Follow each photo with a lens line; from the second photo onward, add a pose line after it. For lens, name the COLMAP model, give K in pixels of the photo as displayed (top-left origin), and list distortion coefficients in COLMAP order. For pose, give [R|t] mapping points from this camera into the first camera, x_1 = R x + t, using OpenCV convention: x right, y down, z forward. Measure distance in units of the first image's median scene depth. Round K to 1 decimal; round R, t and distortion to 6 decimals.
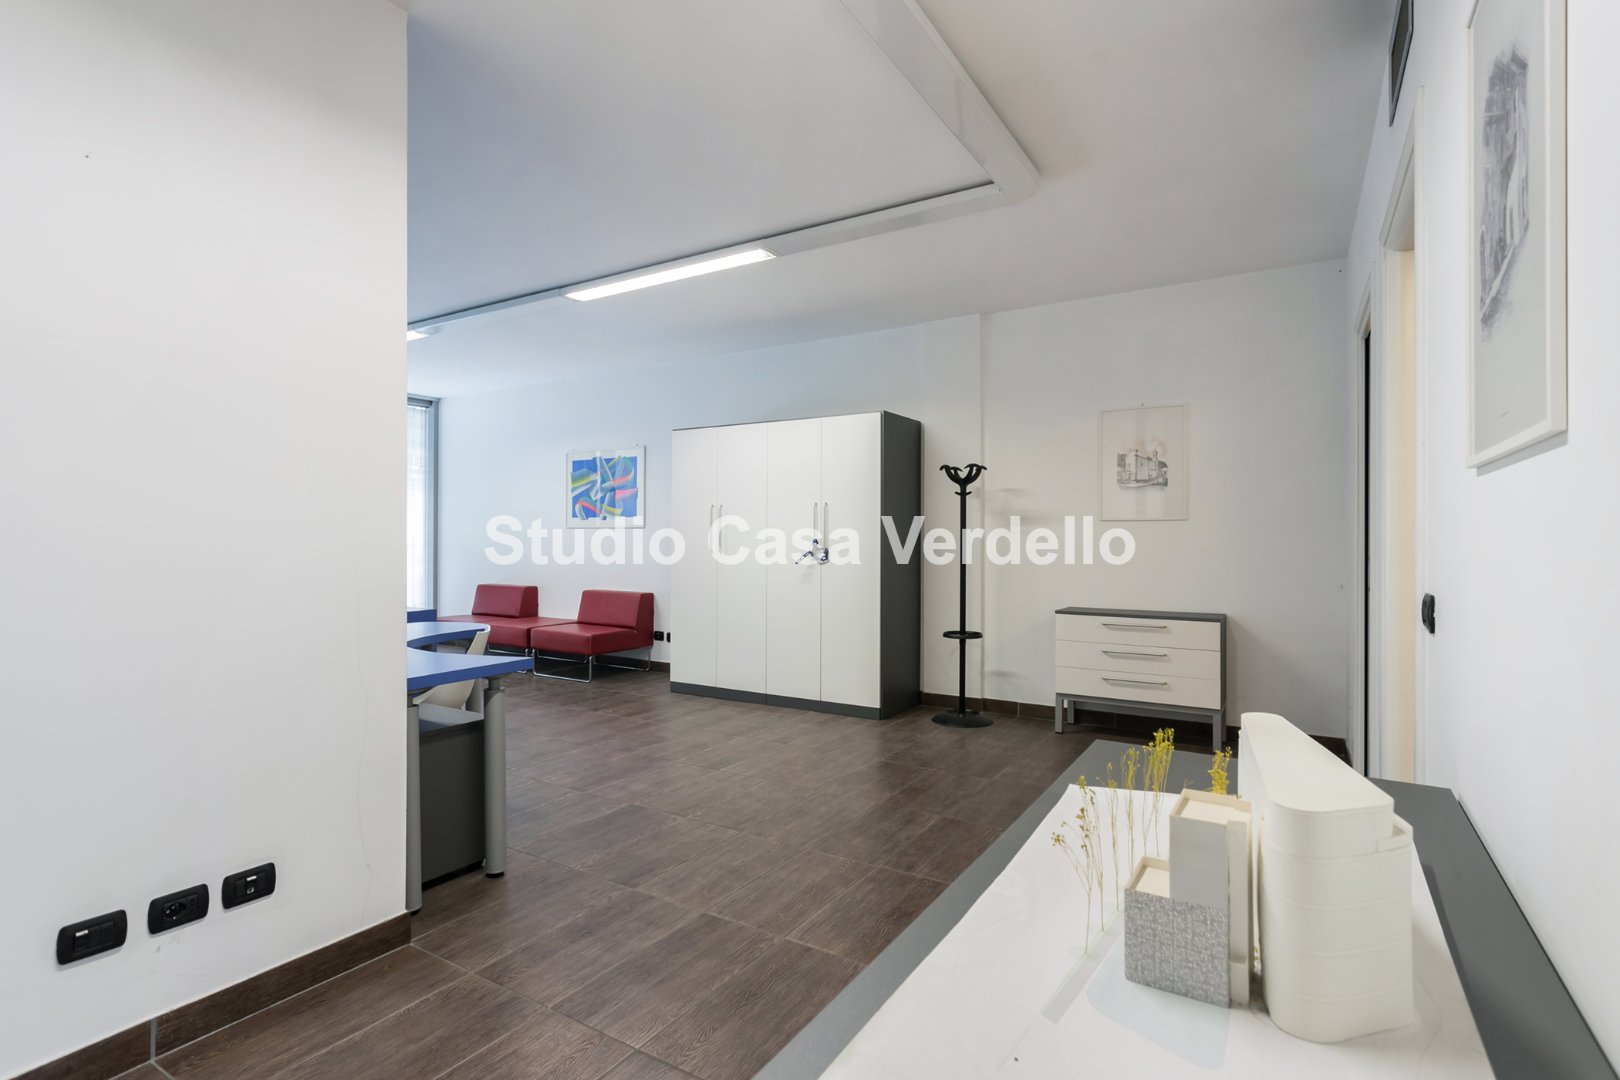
lens RADIAL K [[774.8, 0, 781.9], [0, 774.8, 527.9], [0, 0, 1]] dist [-0.002852, 0.002591]
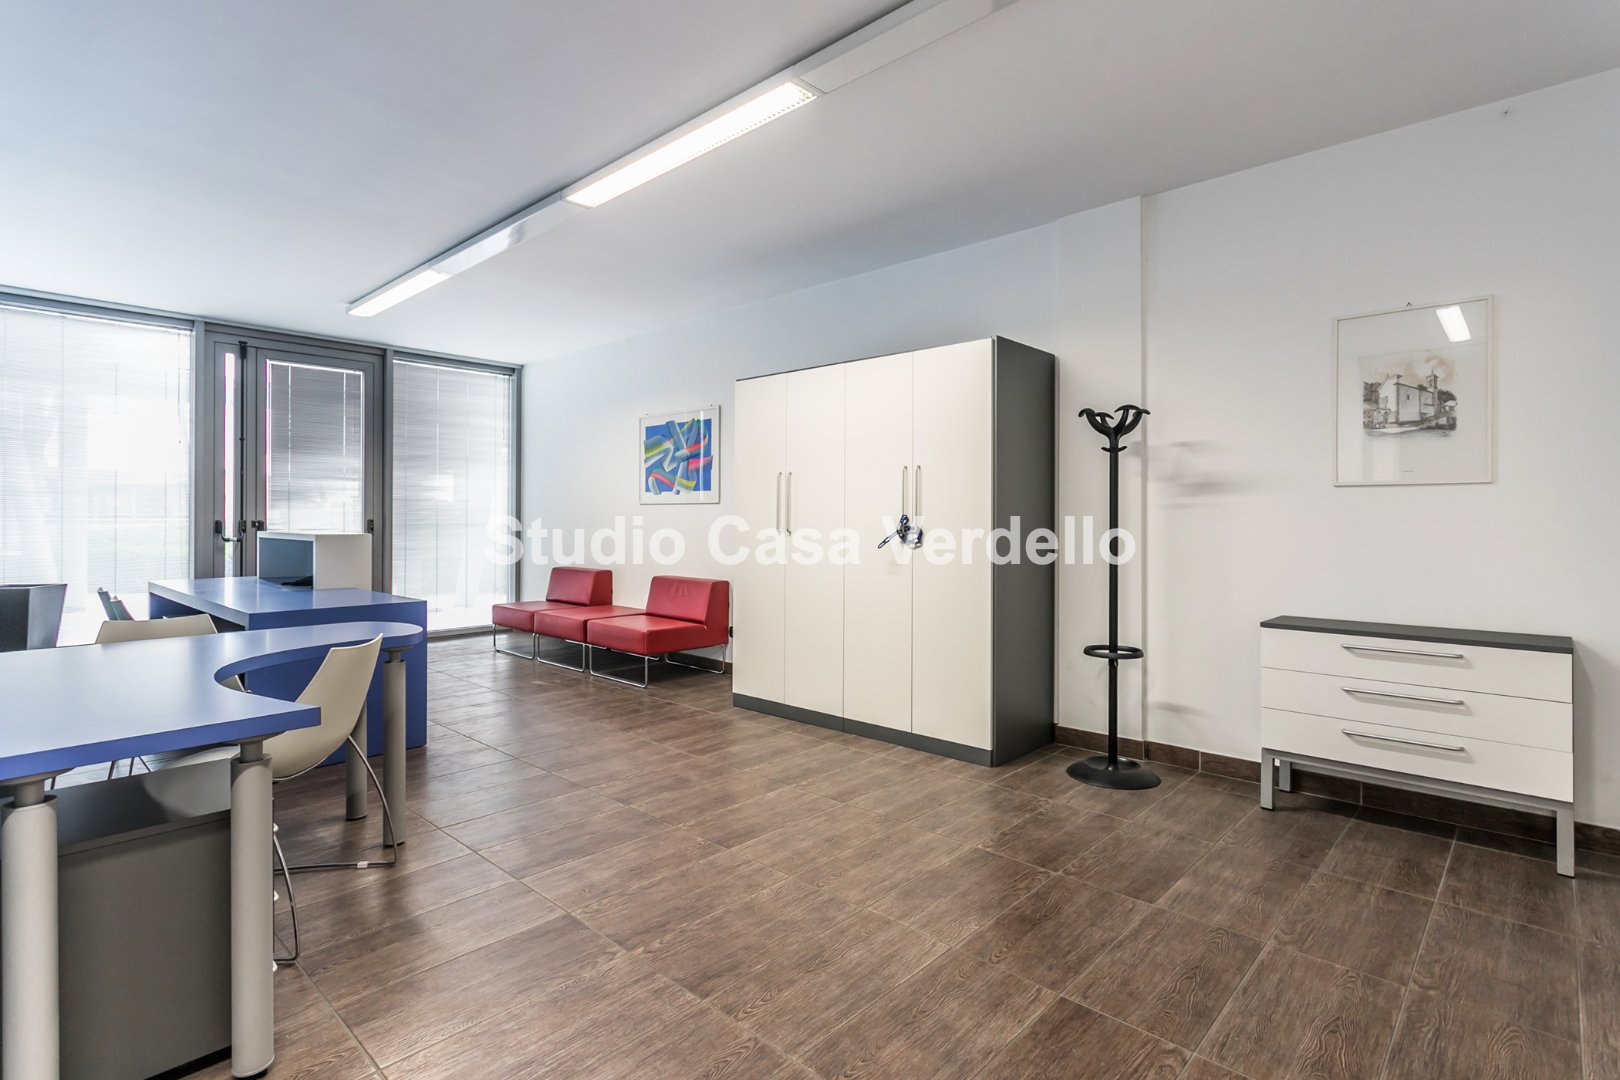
lens RADIAL K [[774.8, 0, 791.7], [0, 774.8, 510.6], [0, 0, 1]] dist [-0.002852, 0.002591]
pose [[0.983108, -0.001483, -0.183020, 0.076859], [0.001859, 0.999997, 0.001880, 0.009192], [0.183017, -0.002188, 0.983107, 0.263360]]
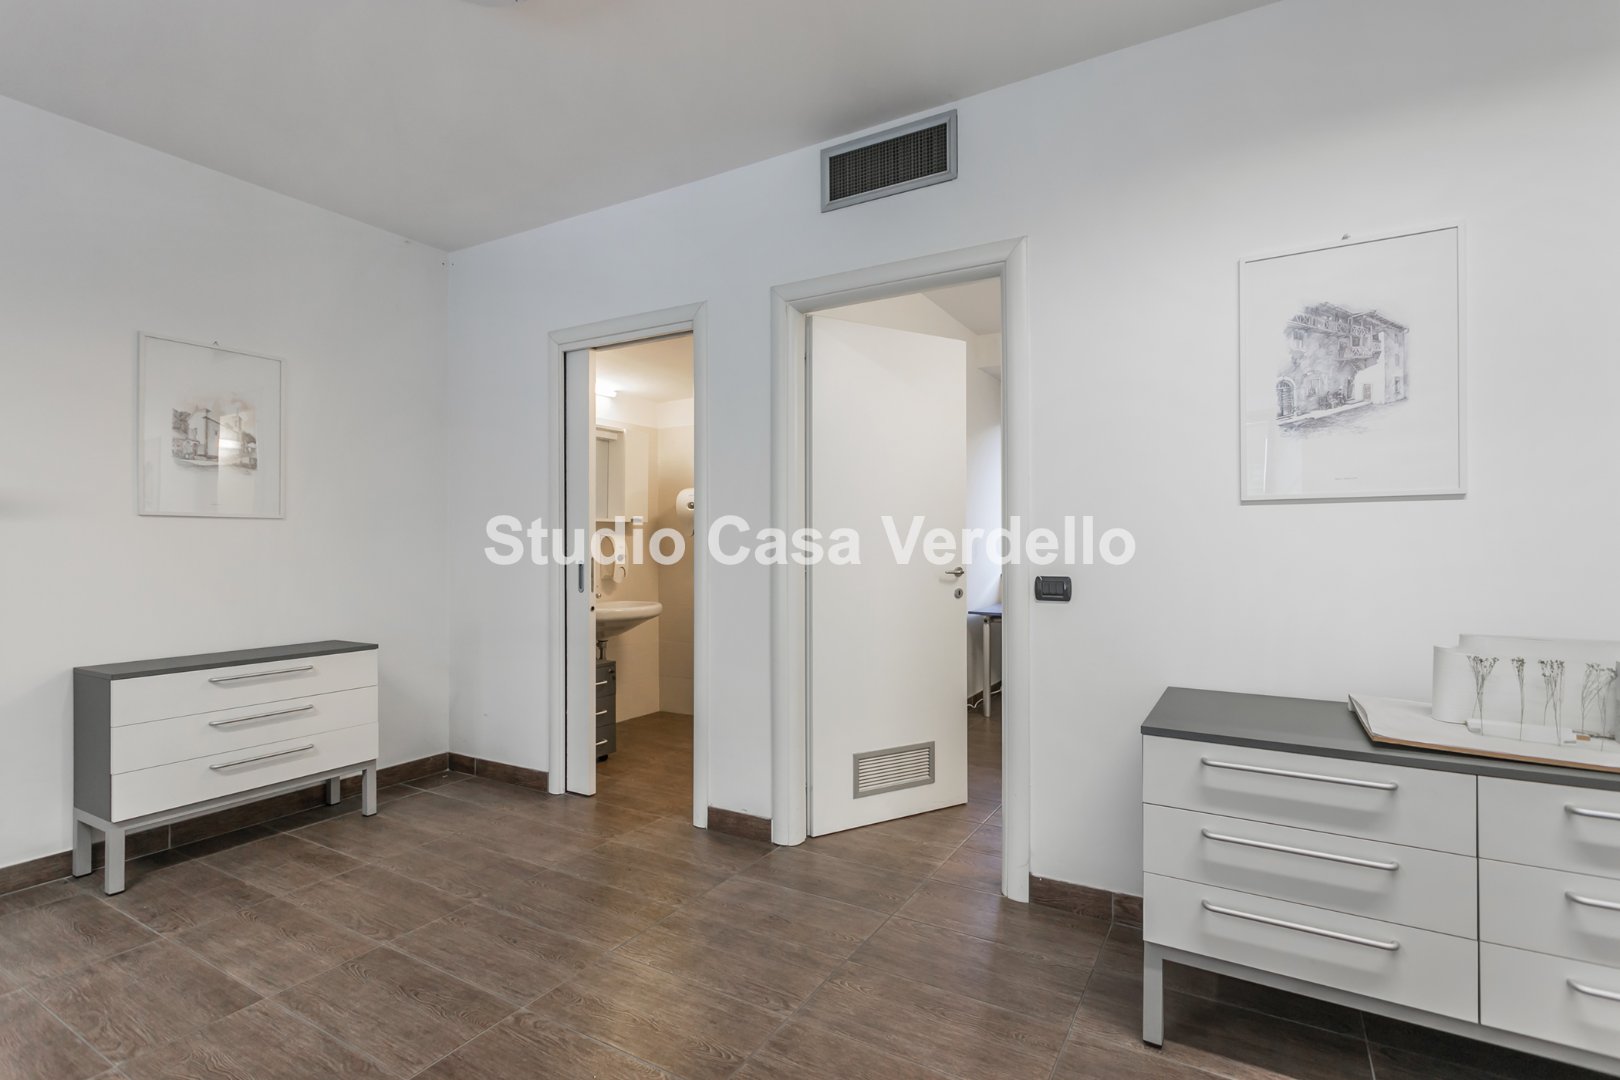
lens RADIAL K [[774.8, 0, 814.9], [0, 774.8, 535.9], [0, 0, 1]] dist [-0.002852, 0.002591]
pose [[-0.044123, 0.005818, 0.999009, -0.210228], [-0.009035, 0.999940, -0.006223, 0.005725], [-0.998985, -0.009301, -0.044068, 0.490802]]
